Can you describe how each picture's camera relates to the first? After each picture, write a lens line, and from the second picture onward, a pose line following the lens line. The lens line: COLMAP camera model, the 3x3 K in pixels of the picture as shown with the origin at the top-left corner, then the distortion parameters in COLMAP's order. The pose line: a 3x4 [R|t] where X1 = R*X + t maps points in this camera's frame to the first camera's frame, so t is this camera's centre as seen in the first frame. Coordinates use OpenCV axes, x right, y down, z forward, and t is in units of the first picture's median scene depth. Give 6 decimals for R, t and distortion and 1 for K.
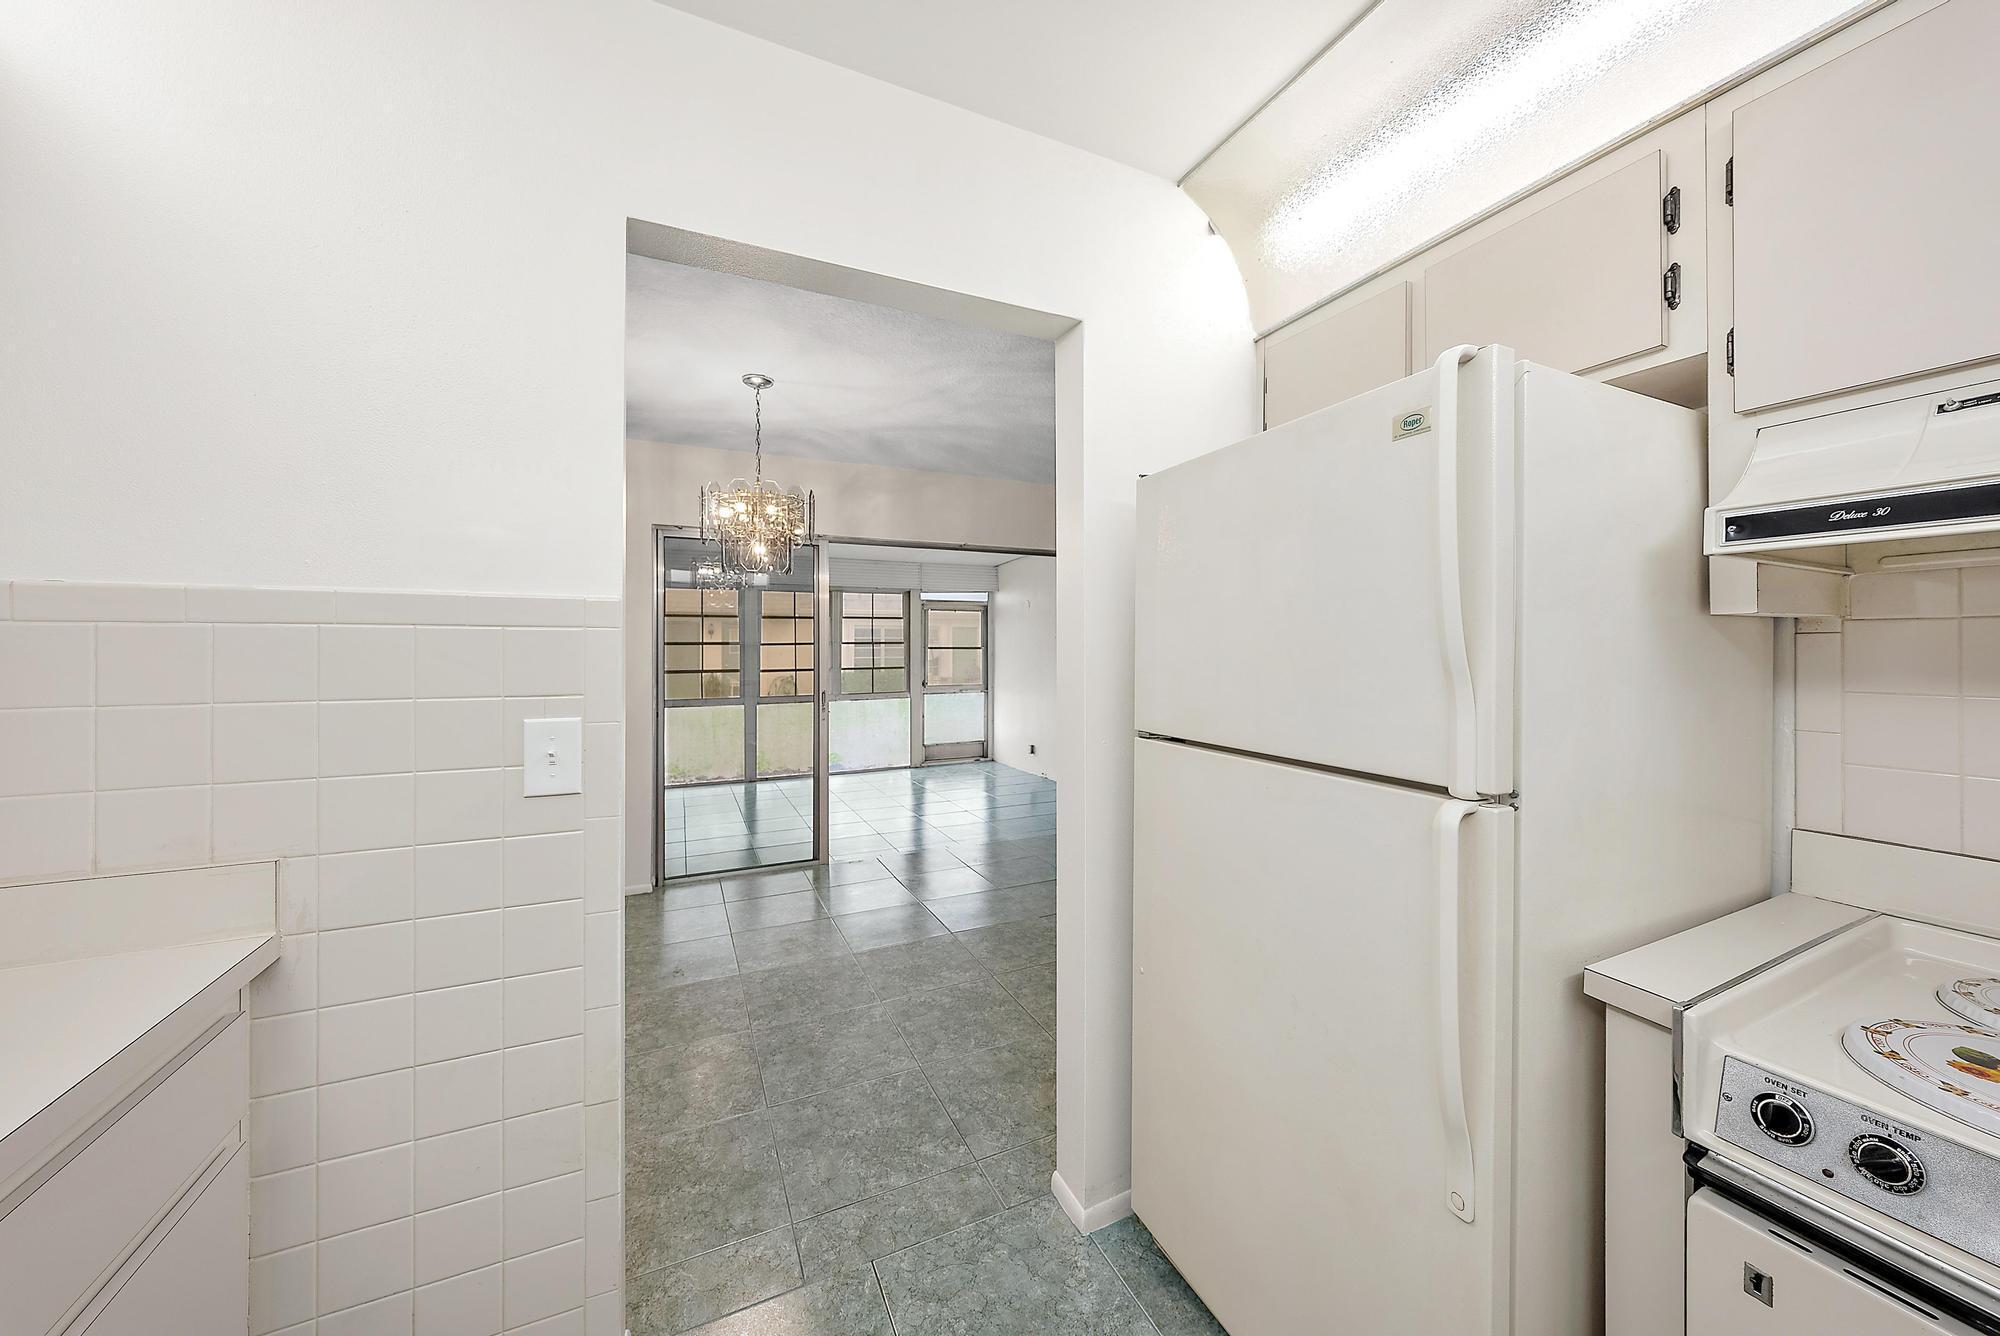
lens RADIAL K [[715.4, 0, 1018.7], [0, 715.4, 655.8], [0, 0, 1]] dist [-0.001268, -0.000128]
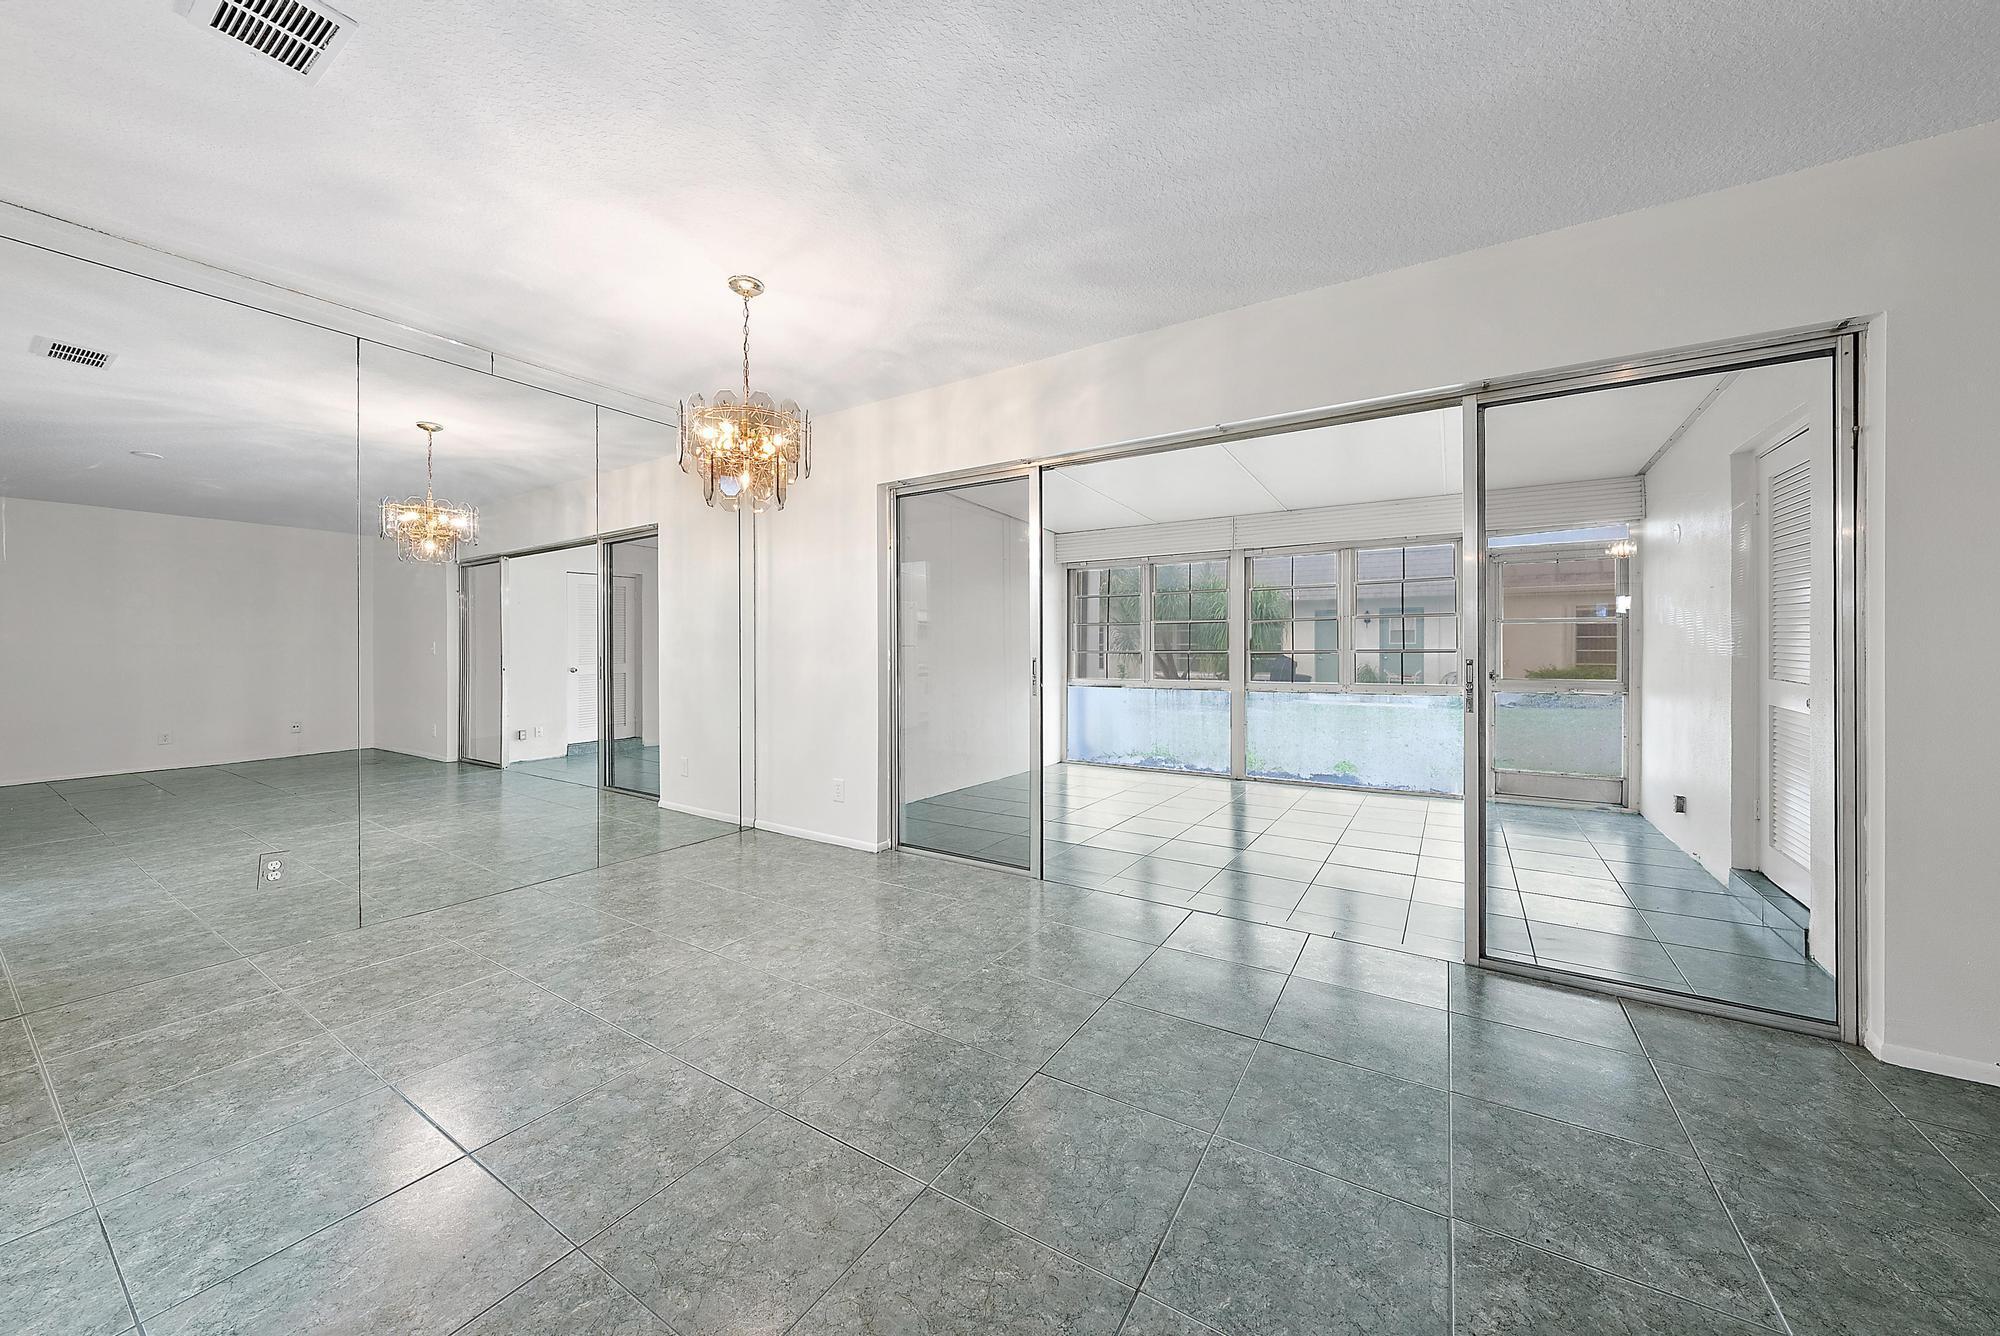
lens RADIAL K [[715.4, 0, 1004.5], [0, 715.4, 647.8], [0, 0, 1]] dist [-0.001268, -0.000128]
pose [[0.528864, 0.005201, -0.848691, 0.209043], [-0.011102, 0.999938, -0.000791, 0.021697], [0.848634, 0.009841, 0.528889, 0.308432]]
